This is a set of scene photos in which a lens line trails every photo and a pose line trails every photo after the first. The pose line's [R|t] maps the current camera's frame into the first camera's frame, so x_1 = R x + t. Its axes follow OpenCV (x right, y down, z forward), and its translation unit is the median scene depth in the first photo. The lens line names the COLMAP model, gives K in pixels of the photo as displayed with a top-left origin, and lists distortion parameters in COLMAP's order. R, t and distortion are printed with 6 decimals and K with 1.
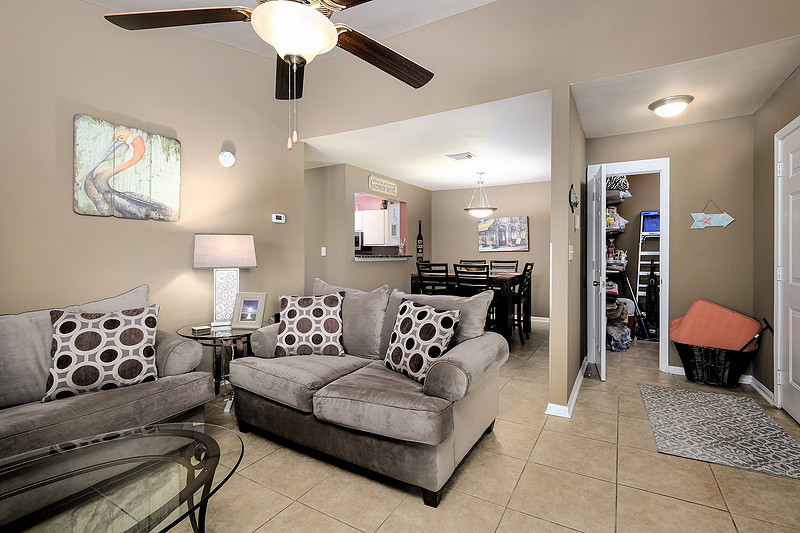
lens RADIAL K [[377.0, 0, 404.1], [0, 377.0, 255.1], [0, 0, 1]] dist [-0.001413, -0.000051]
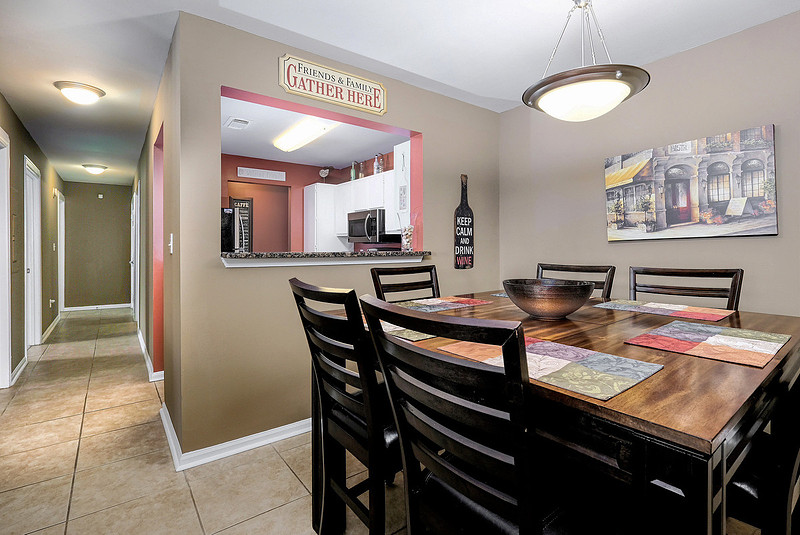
lens RADIAL K [[377.0, 0, 404.1], [0, 377.0, 256.1], [0, 0, 1]] dist [-0.001413, -0.000051]
pose [[0.926888, 0.000284, -0.375338, 0.155643], [0.006992, 0.999813, 0.018023, -0.001682], [0.375273, -0.019330, 0.926713, 0.577879]]
